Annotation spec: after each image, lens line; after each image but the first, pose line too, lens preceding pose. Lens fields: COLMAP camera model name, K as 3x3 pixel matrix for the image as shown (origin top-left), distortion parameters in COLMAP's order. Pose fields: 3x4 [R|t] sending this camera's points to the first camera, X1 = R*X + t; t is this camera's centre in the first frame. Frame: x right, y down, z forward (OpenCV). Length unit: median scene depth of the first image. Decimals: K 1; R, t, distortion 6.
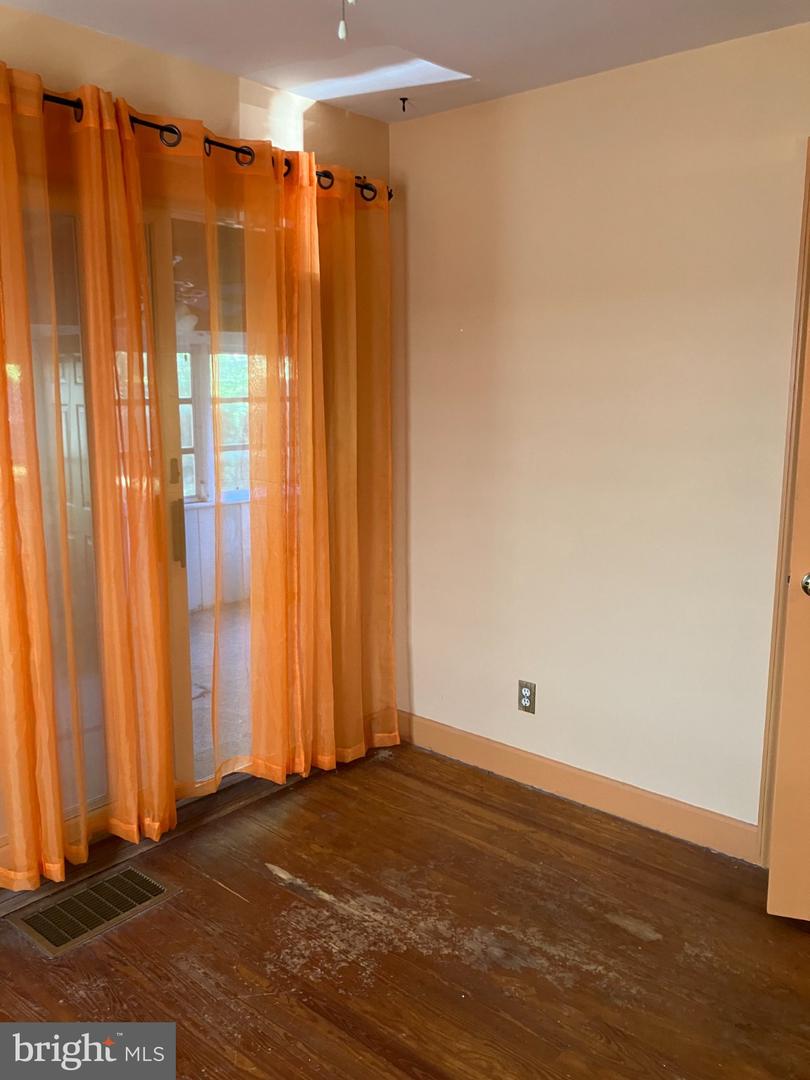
lens RADIAL K [[887.7, 0, 405.3], [0, 887.7, 540.4], [0, 0, 1]] dist [0.013540, -0.007544]
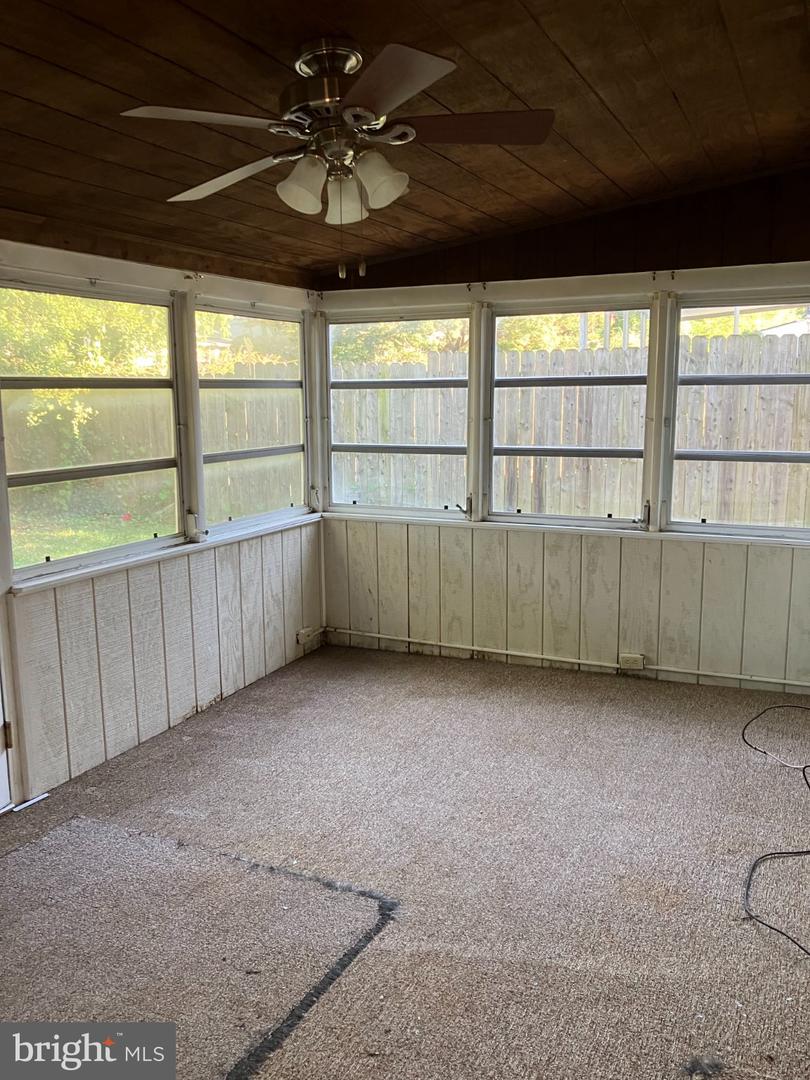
lens RADIAL K [[887.7, 0, 405.3], [0, 887.7, 538.4], [0, 0, 1]] dist [0.013540, -0.007544]
pose [[0.967132, -0.044513, 0.250347, -0.240202], [0.049135, 0.998717, -0.012238, -0.031337], [-0.249481, 0.024137, 0.968079, 0.349826]]
